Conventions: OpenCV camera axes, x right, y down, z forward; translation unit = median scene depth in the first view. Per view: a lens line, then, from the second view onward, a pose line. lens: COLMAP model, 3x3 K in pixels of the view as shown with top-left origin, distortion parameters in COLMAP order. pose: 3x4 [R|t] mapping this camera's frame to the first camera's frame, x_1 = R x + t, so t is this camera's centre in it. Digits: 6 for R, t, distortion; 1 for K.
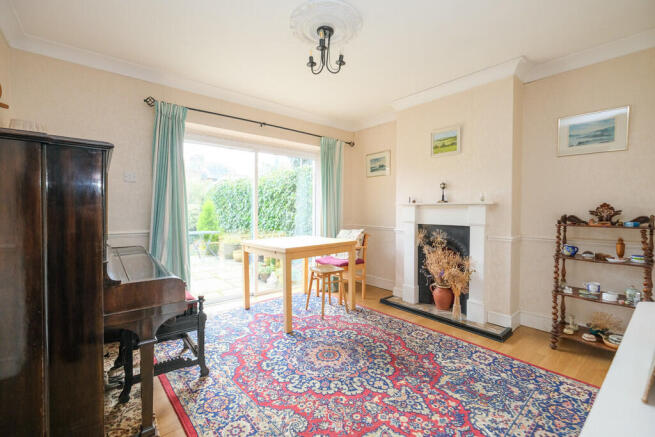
lens RADIAL K [[283.4, 0, 324.4], [0, 283.4, 215.6], [0, 0, 1]] dist [-0.004806, 0.000231]
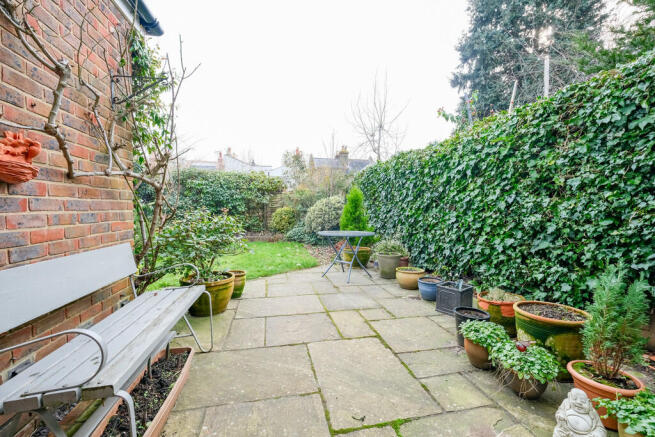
lens RADIAL K [[283.4, 0, 329.0], [0, 283.4, 216.5], [0, 0, 1]] dist [-0.004806, 0.000231]
pose [[0.894613, 0.017409, -0.446502, -0.175348], [-0.013292, 0.999835, 0.012351, 0.013683], [0.446644, -0.005115, 0.894697, 0.391716]]
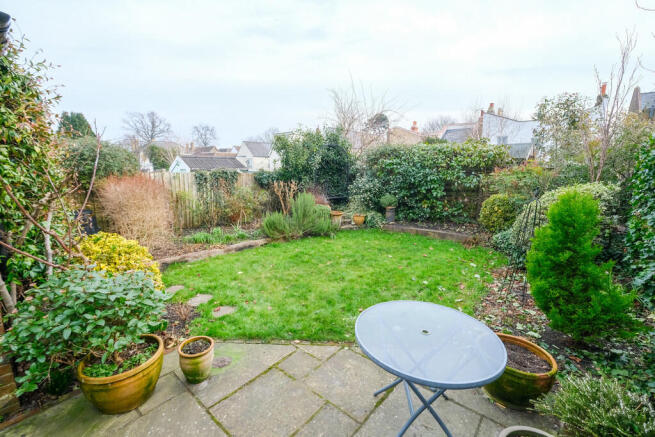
lens RADIAL K [[283.4, 0, 327.7], [0, 283.4, 217.0], [0, 0, 1]] dist [-0.004806, 0.000231]
pose [[0.202339, 0.157068, -0.966638, -0.214898], [-0.012981, 0.987398, 0.157725, -0.082438], [0.979230, -0.019366, 0.201828, 0.844748]]
